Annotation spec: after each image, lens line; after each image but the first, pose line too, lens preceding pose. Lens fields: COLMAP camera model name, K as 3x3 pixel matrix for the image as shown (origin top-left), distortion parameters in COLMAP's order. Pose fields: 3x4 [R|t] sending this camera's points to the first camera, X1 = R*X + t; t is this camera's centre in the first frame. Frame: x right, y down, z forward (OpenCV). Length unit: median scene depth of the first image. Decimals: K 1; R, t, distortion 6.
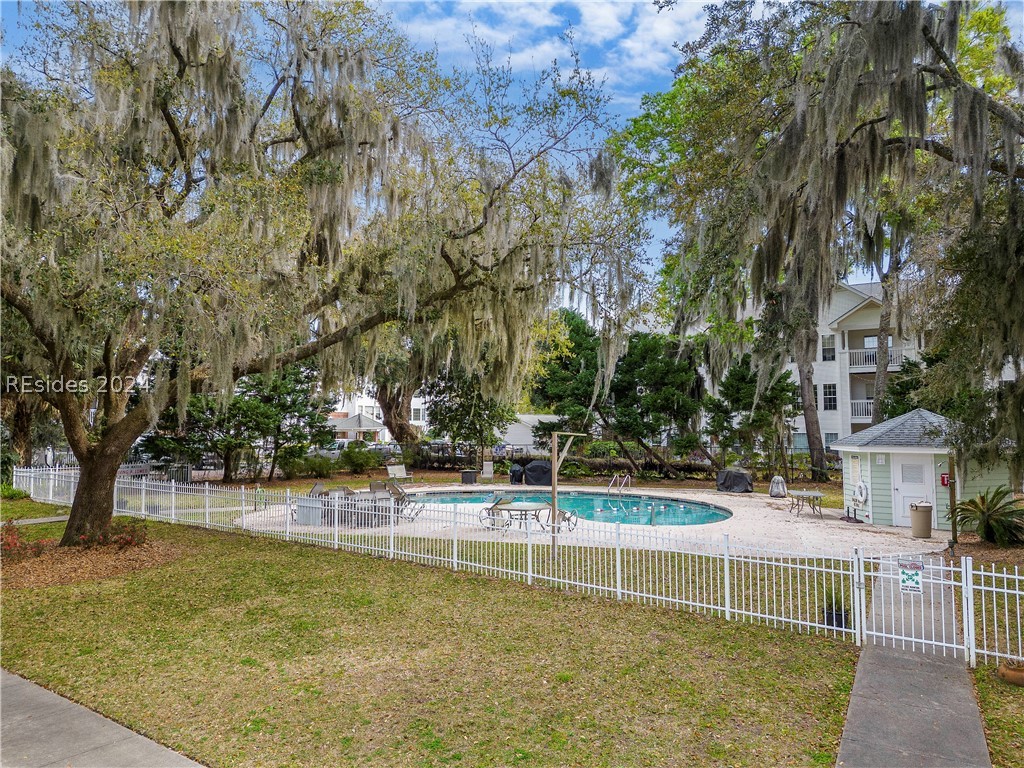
lens RADIAL K [[717.1, 0, 514.5], [0, 717.1, 378.7], [0, 0, 1]] dist [0.082834, -0.076837]
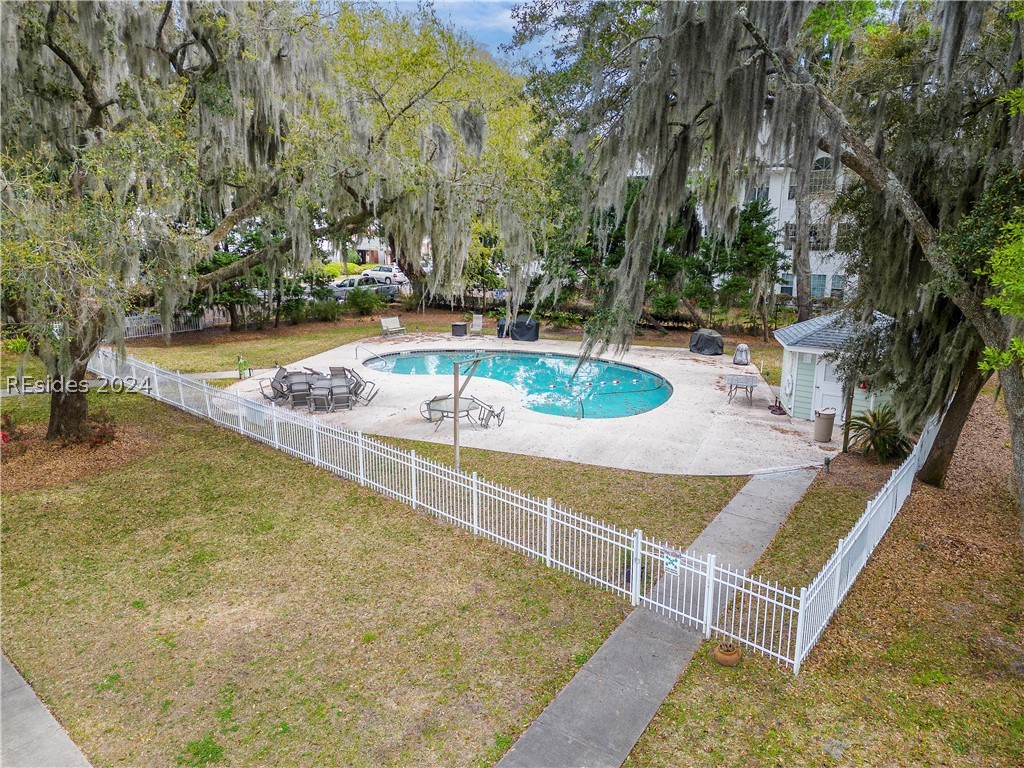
lens RADIAL K [[717.1, 0, 514.5], [0, 717.1, 378.7], [0, 0, 1]] dist [0.082834, -0.076837]
pose [[0.996556, 0.018849, -0.080747, 0.199507], [0.005176, 0.957780, 0.287455, -0.181644], [0.082756, -0.286884, 0.954384, -0.022575]]
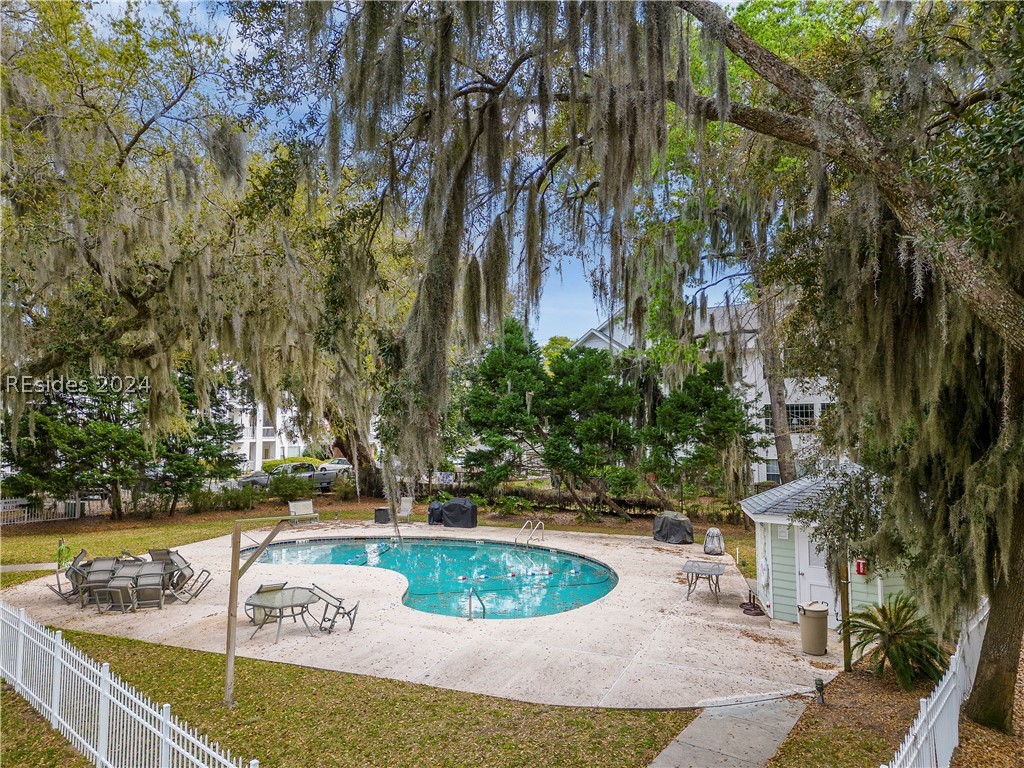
lens RADIAL K [[717.1, 0, 514.5], [0, 717.1, 378.7], [0, 0, 1]] dist [0.082834, -0.076837]
pose [[0.996097, -0.003864, -0.088178, 0.337606], [0.003867, 0.999993, -0.000134, -0.055453], [0.088178, -0.000208, 0.996105, 0.266996]]
